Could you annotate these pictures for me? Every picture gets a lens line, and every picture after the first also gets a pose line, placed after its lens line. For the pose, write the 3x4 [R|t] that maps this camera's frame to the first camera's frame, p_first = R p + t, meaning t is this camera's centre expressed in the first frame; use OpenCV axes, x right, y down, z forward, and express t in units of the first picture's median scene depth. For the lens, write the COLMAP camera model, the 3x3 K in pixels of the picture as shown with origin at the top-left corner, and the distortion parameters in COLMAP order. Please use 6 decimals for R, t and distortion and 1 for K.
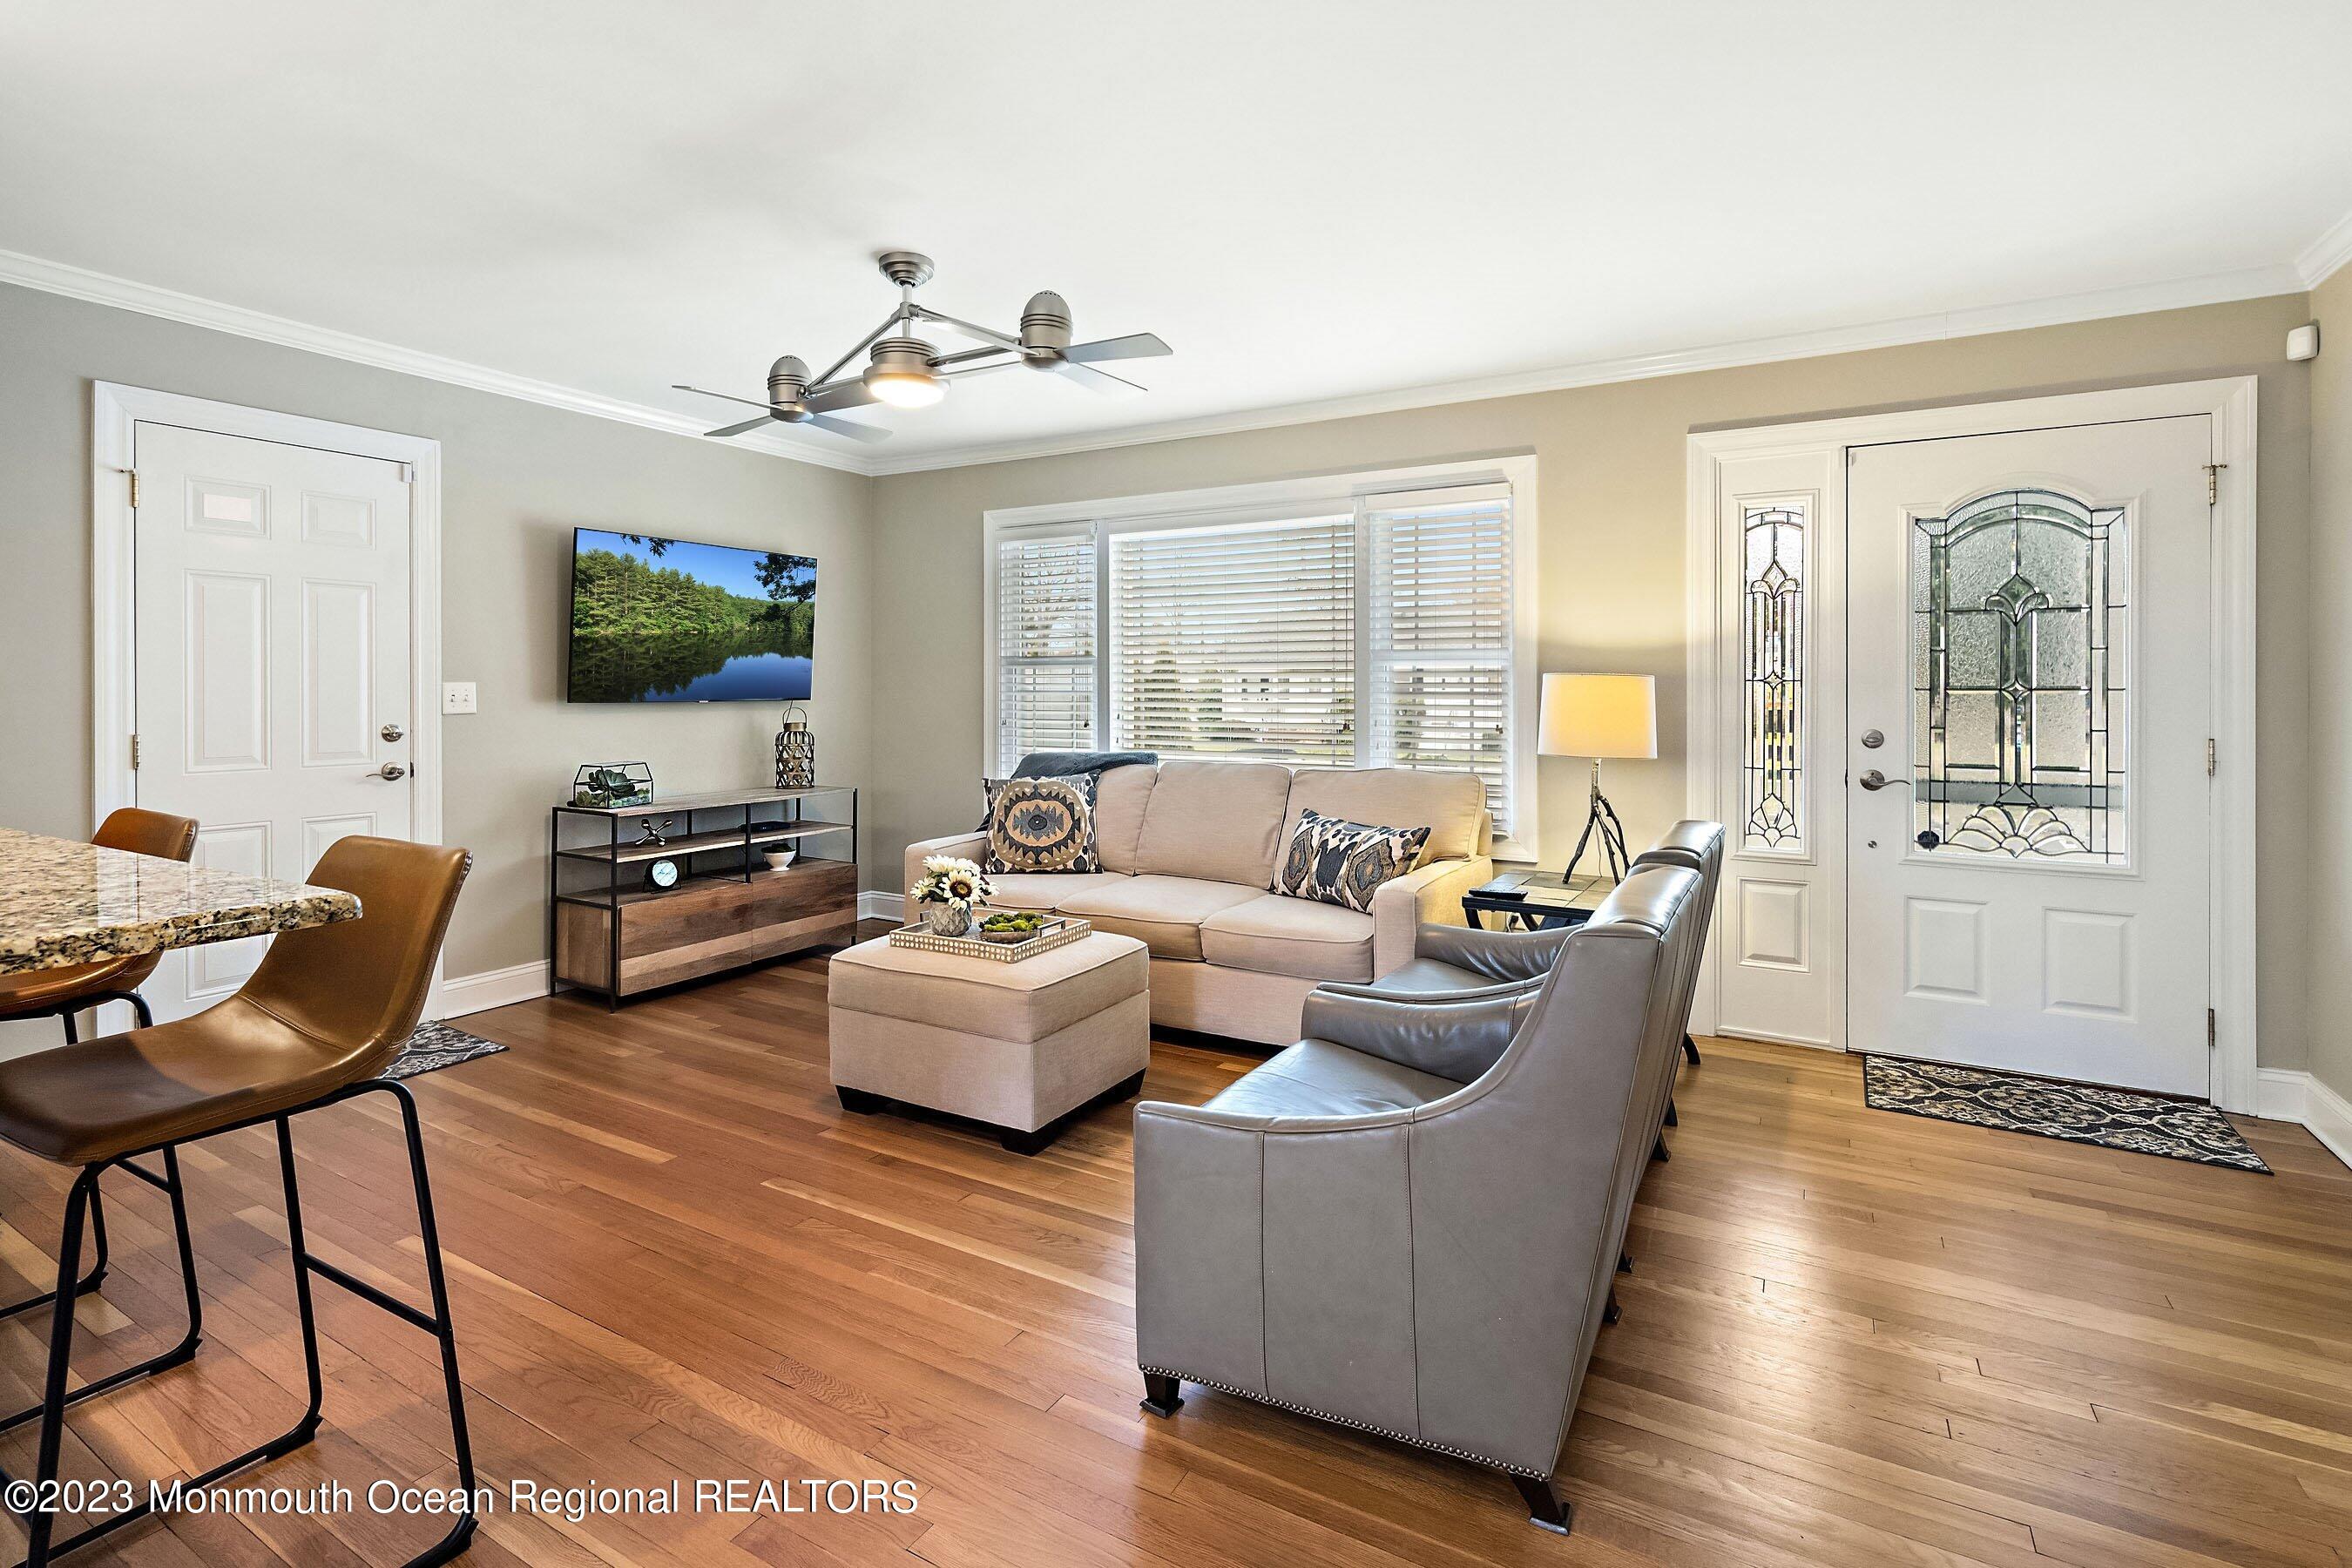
lens RADIAL K [[1103.0, 0, 1167.6], [0, 1103.0, 684.0], [0, 0, 1]] dist [0.000212, 0.000221]
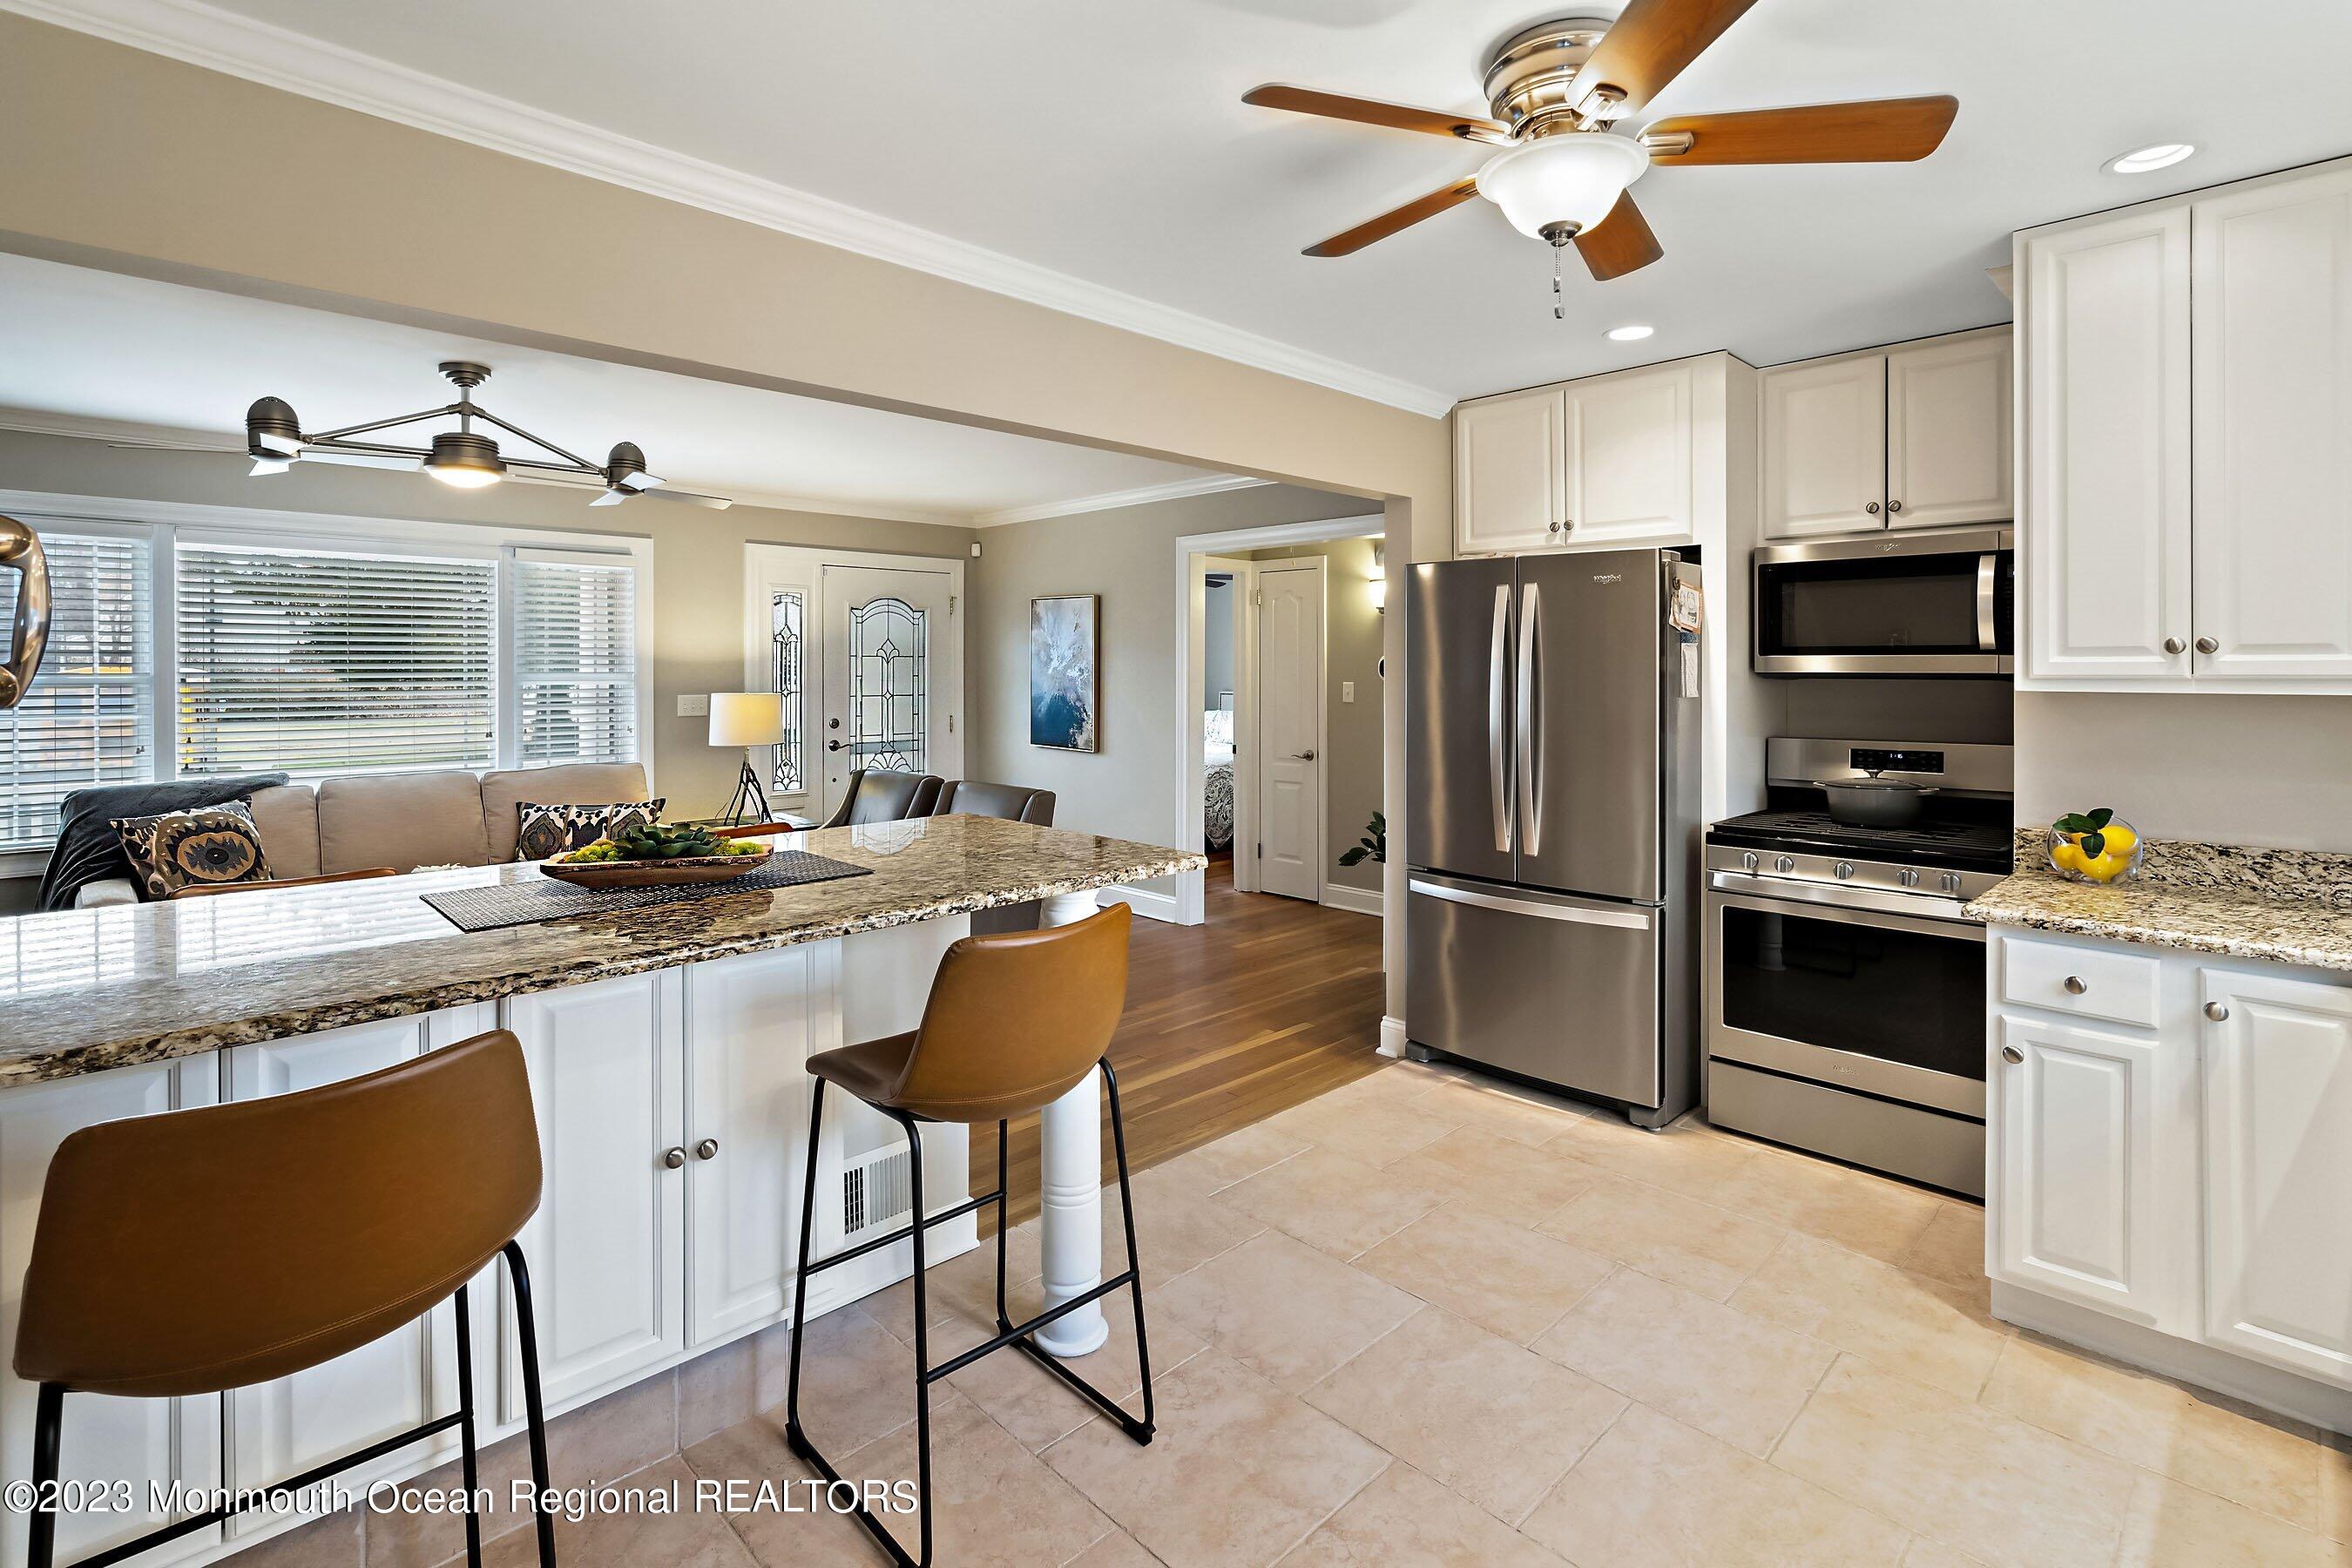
lens RADIAL K [[1114.9, 0, 1174.7], [0, 1114.9, 664.0], [0, 0, 1]] dist [0.001277, 0.000719]
pose [[0.270384, 0.001787, 0.962751, -0.989416], [-0.001563, 0.999998, -0.001417, -0.047460], [-0.962751, -0.001122, 0.270387, -0.063569]]
